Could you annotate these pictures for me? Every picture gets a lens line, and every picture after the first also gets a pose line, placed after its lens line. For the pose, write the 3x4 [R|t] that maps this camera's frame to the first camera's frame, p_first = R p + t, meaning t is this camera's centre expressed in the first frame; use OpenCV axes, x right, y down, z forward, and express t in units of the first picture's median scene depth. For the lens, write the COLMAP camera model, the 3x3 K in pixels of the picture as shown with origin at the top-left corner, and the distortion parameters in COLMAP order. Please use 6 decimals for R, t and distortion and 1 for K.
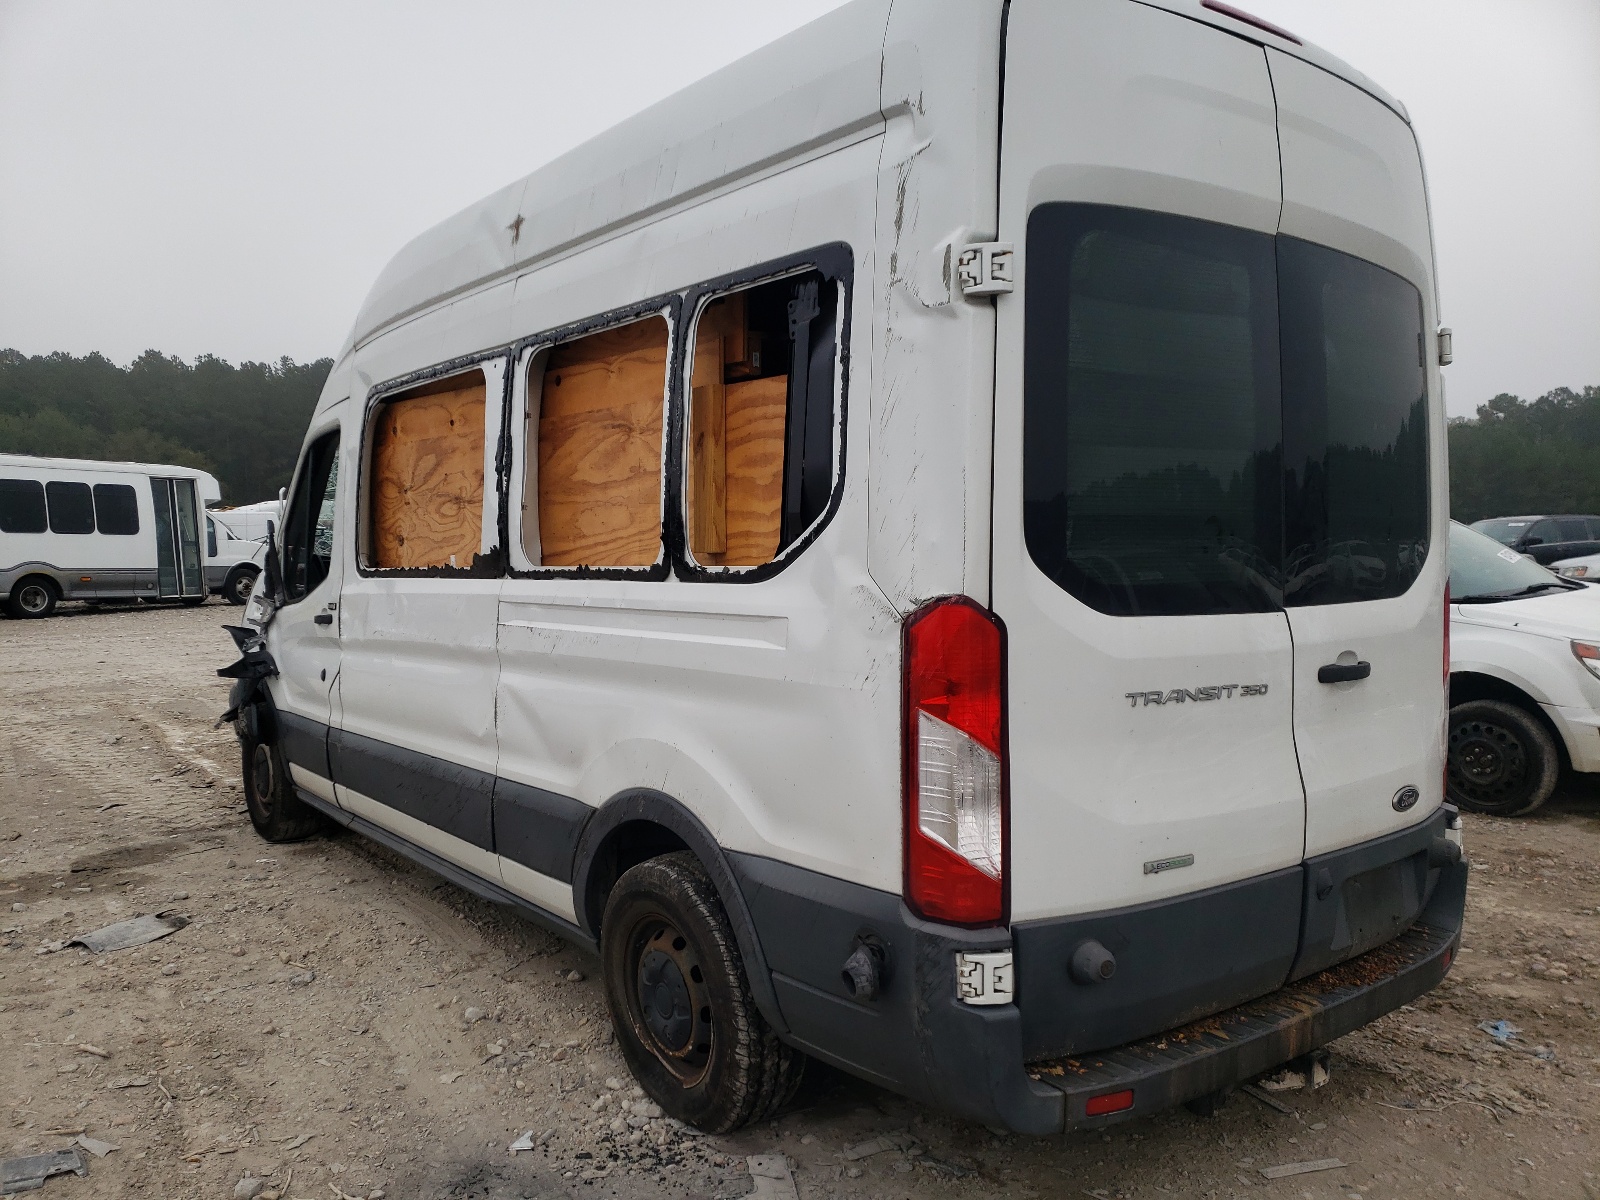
lens RADIAL K [[1264.5, 0, 799.6], [0, 1264.5, 605.7], [0, 0, 1]] dist [0.033323, -0.035839]
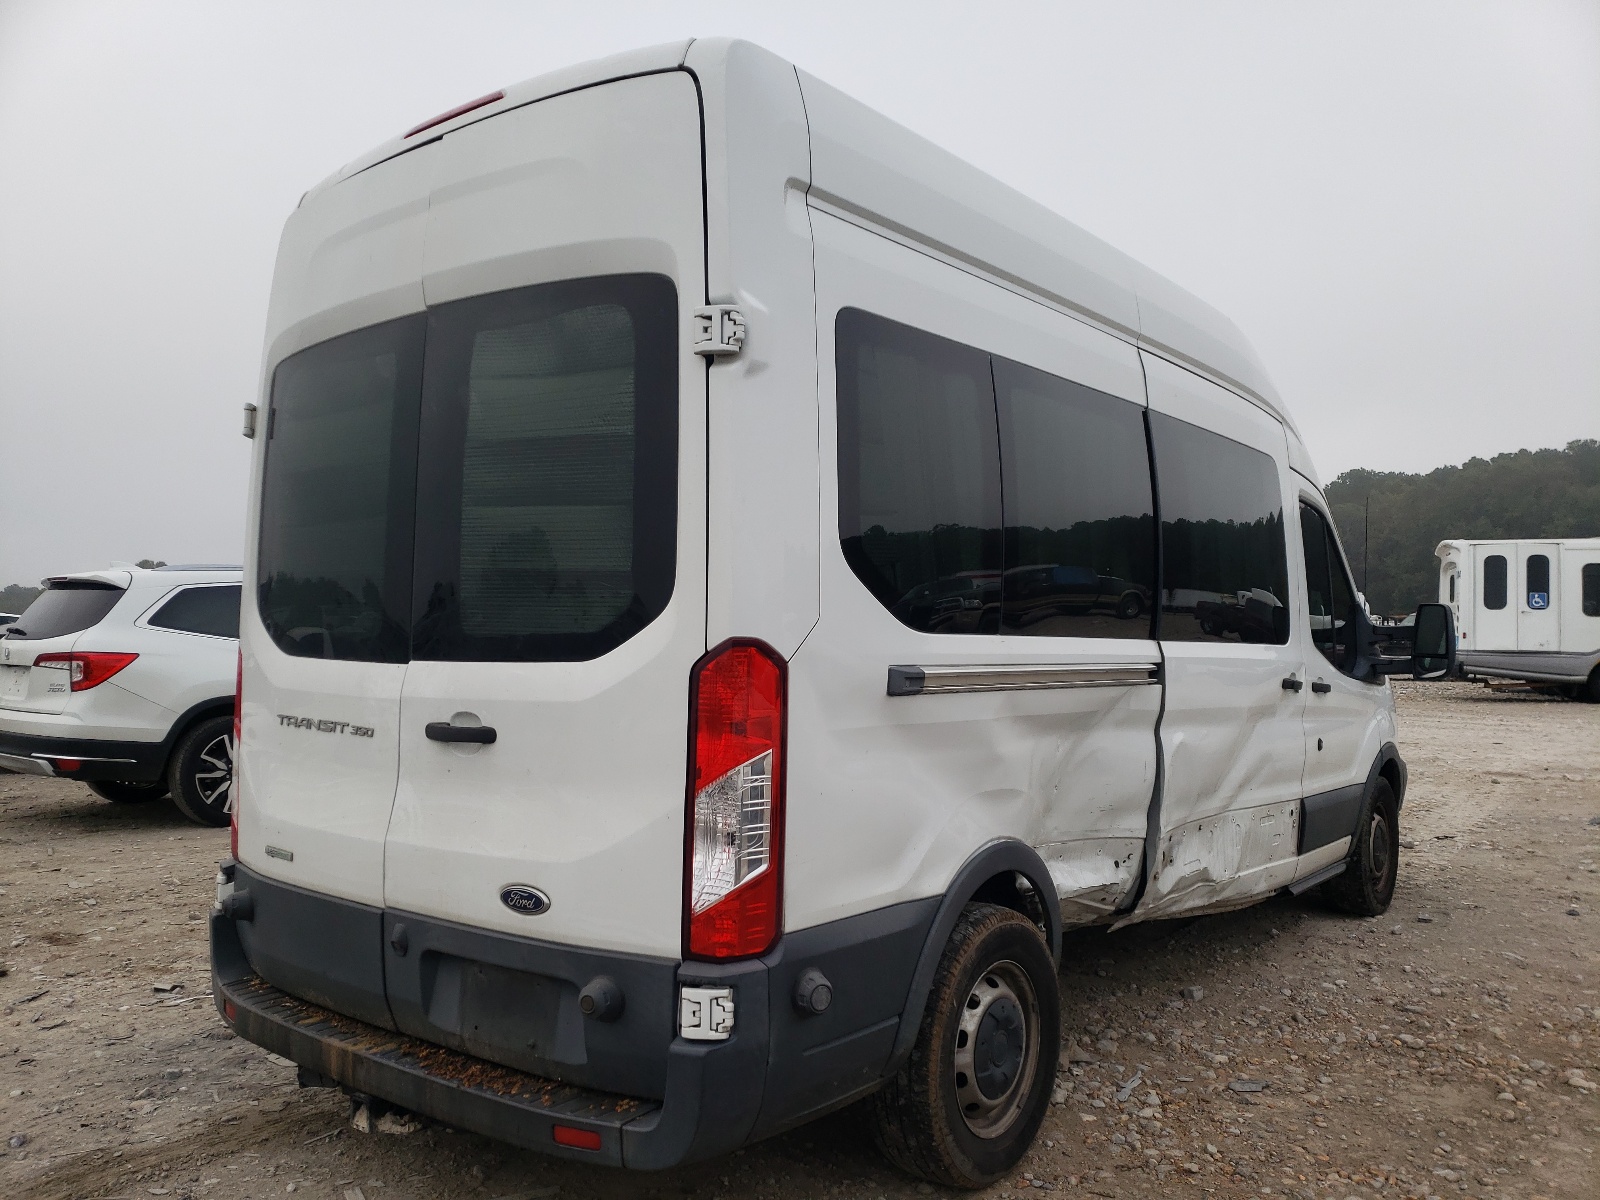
lens RADIAL K [[1264.5, 0, 796.9], [0, 1264.5, 599.2], [0, 0, 1]] dist [0.033323, -0.035839]
pose [[0.230978, -0.019211, -0.972769, 1.446174], [-0.053947, 0.998014, -0.032519, -0.031317], [0.971462, 0.059989, 0.229483, 1.050911]]
